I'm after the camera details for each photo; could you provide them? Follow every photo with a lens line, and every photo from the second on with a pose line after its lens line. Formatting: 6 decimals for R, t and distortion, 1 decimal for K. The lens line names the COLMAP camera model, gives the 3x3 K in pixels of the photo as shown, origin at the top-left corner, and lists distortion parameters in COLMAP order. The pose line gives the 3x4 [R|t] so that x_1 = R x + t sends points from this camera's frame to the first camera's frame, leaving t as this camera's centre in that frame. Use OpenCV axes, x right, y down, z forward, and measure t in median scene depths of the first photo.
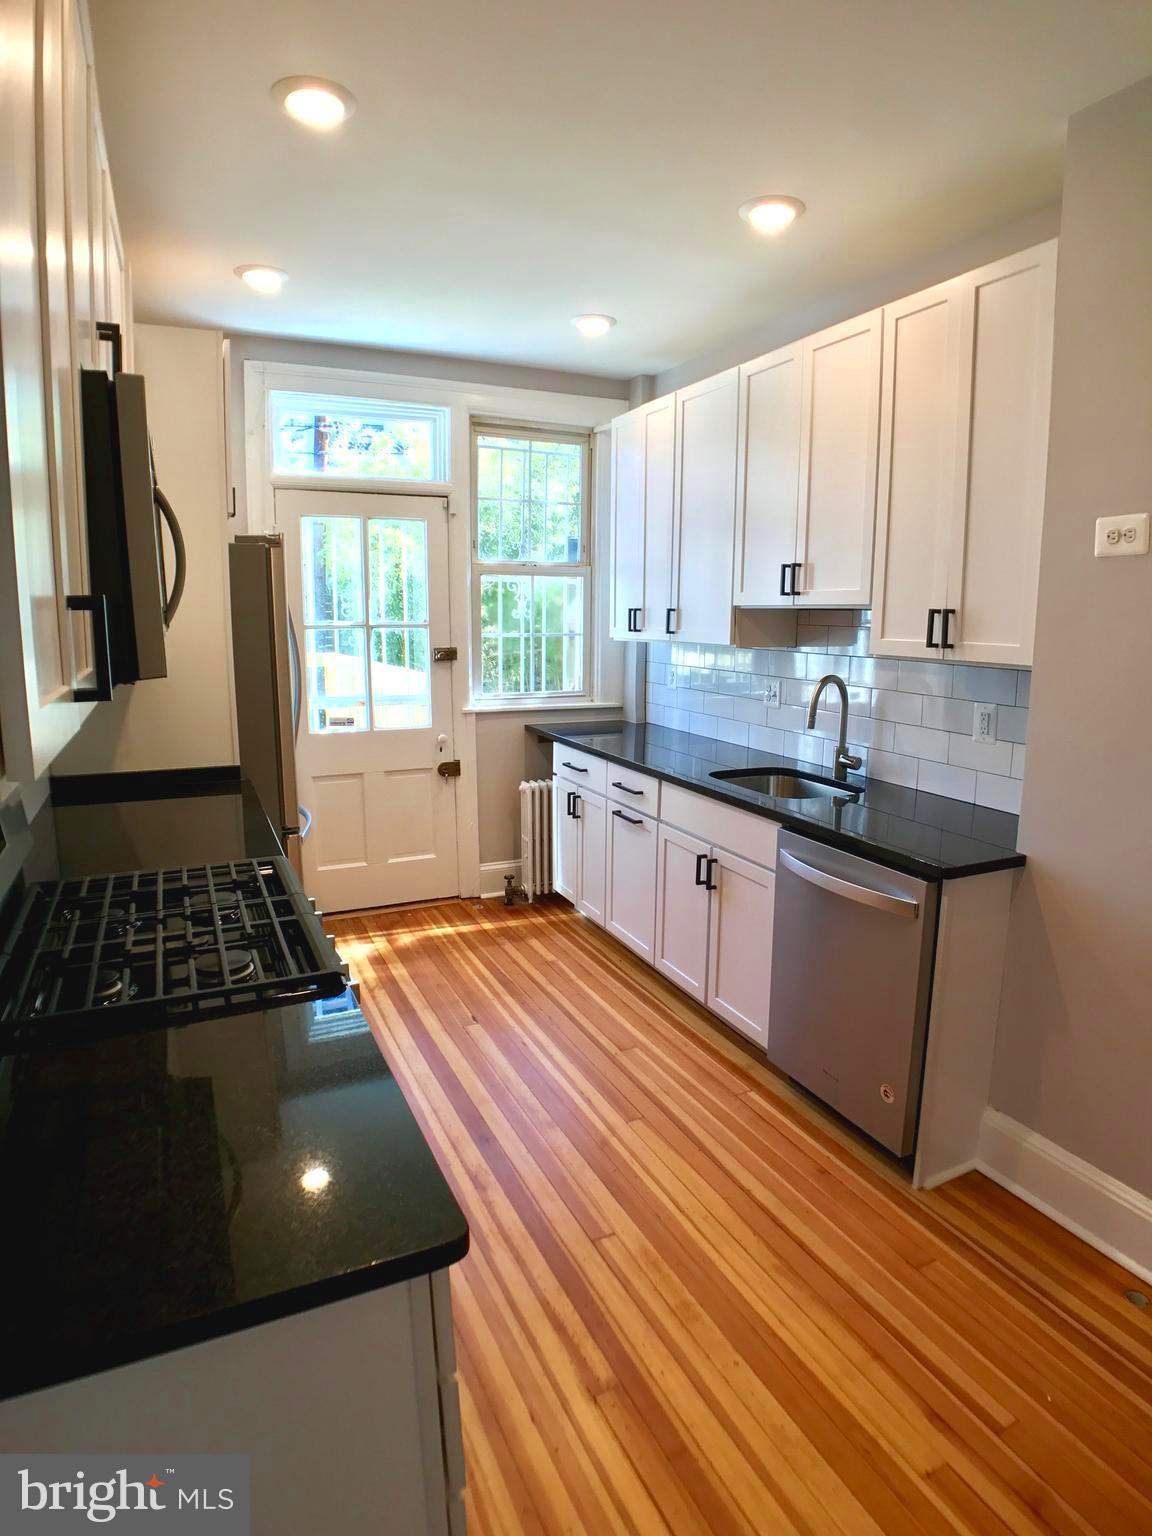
lens RADIAL K [[869.1, 0, 602.4], [0, 869.1, 765.3], [0, 0, 1]] dist [-0.077854, 0.009720]
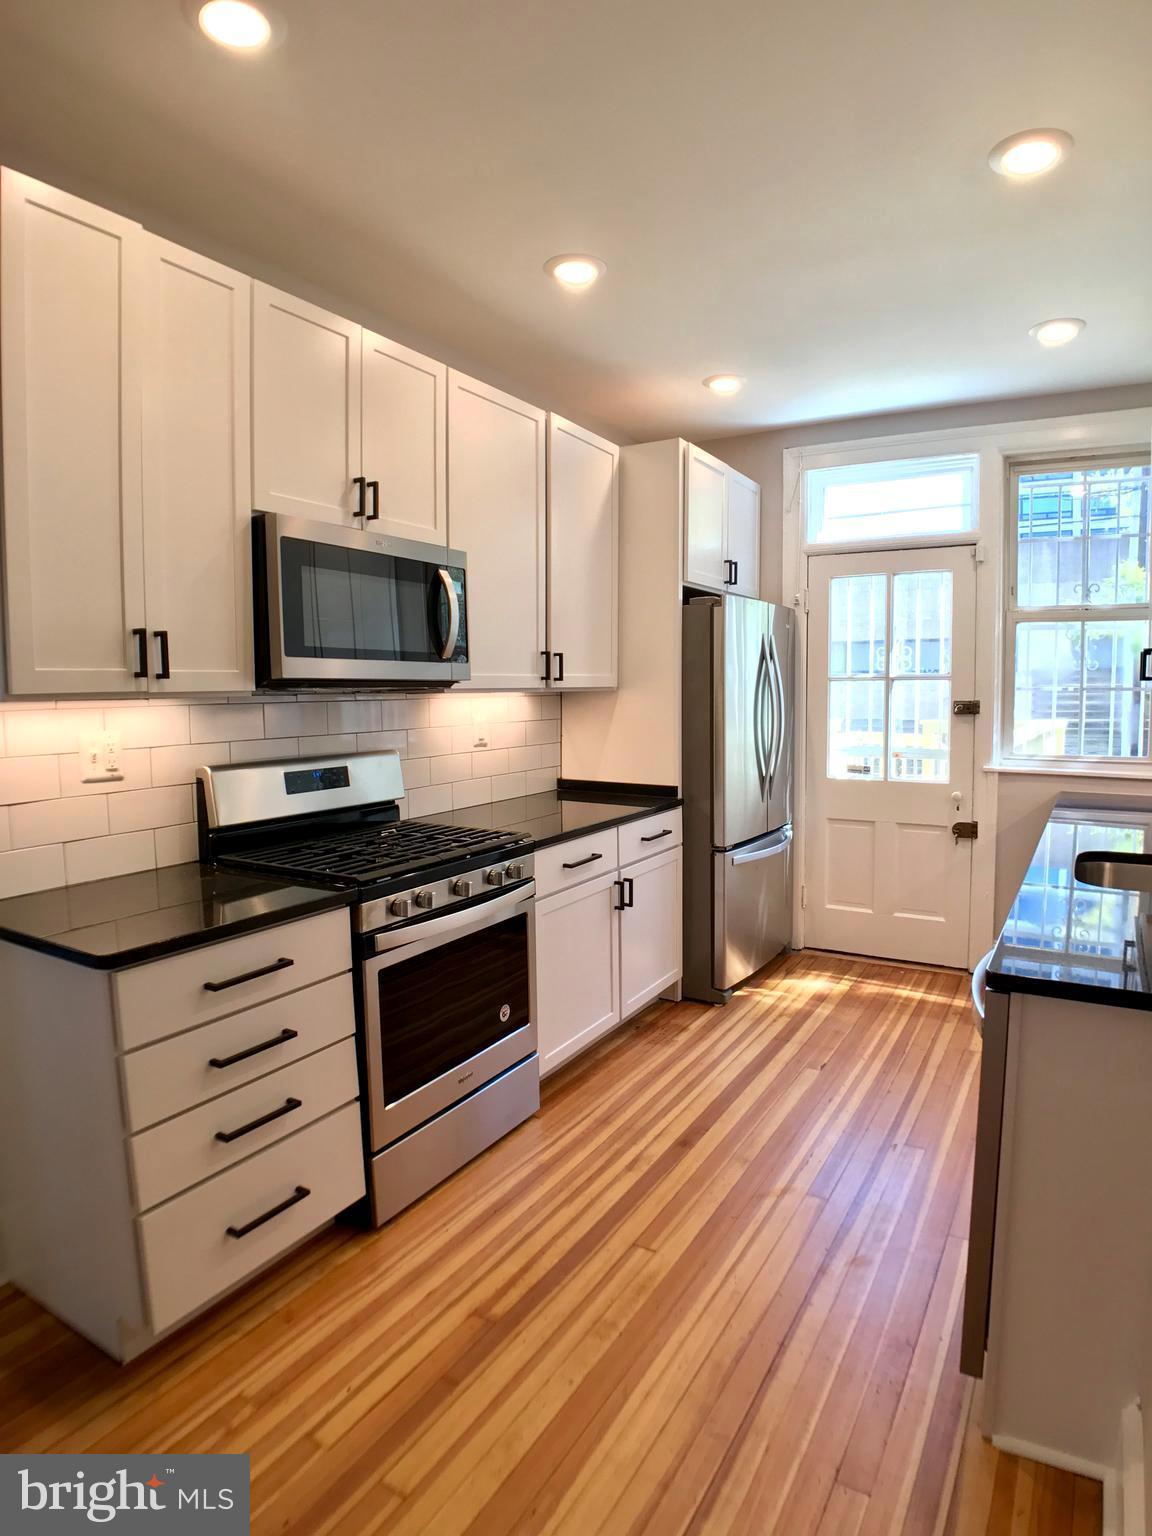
lens RADIAL K [[869.1, 0, 602.4], [0, 869.1, 765.3], [0, 0, 1]] dist [-0.077854, 0.009720]
pose [[0.556578, 0.061624, -0.828507, 0.407159], [-0.135006, 0.990699, -0.017007, 0.004297], [0.819753, 0.121319, 0.559720, 0.168495]]
